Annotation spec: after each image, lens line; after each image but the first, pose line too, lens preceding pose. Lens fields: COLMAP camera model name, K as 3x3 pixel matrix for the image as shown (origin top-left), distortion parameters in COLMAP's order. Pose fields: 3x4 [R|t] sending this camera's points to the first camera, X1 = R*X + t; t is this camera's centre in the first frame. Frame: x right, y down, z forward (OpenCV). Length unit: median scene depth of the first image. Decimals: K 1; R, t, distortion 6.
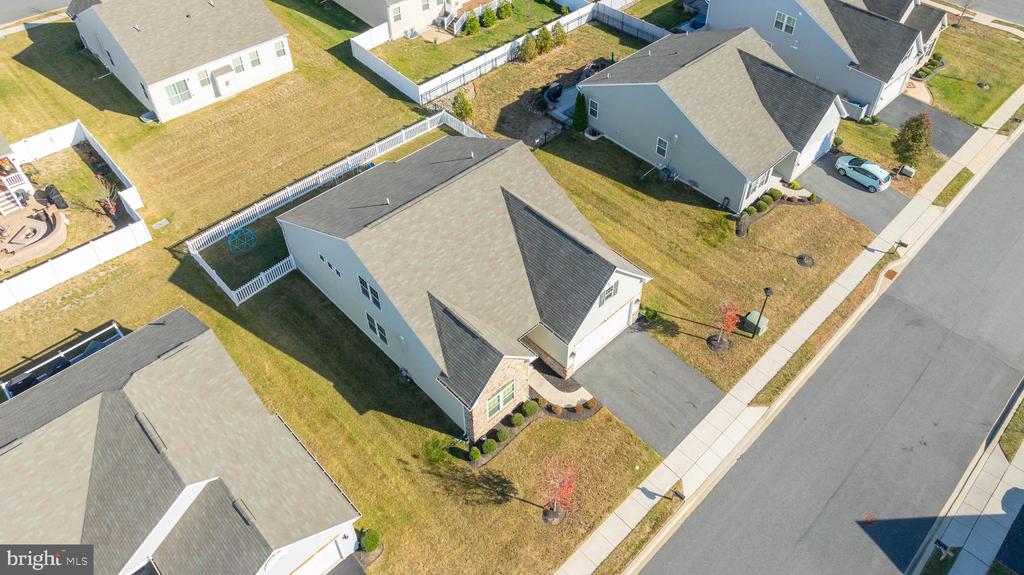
lens RADIAL K [[690.2, 0, 508.2], [0, 690.2, 263.2], [0, 0, 1]] dist [-0.016537, -0.002186]
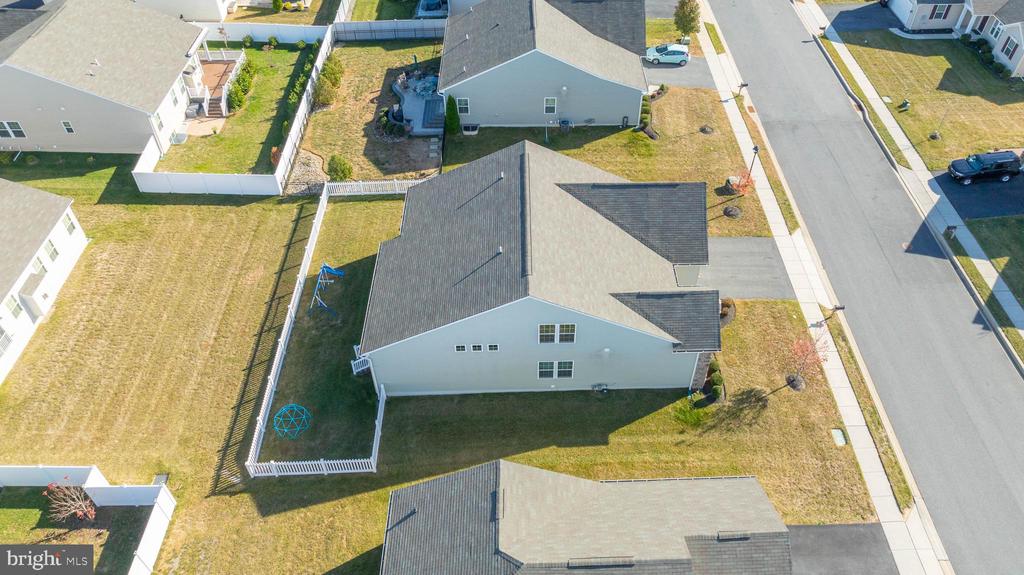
lens RADIAL K [[716.2, 0, 511.8], [0, 716.2, 286.9], [0, 0, 1]] dist [-0.024548, 0.012590]
pose [[0.666592, -0.542947, 0.510748, -0.589903], [0.534493, 0.825737, 0.180211, -0.184647], [-0.519588, 0.152864, 0.840631, 0.156847]]
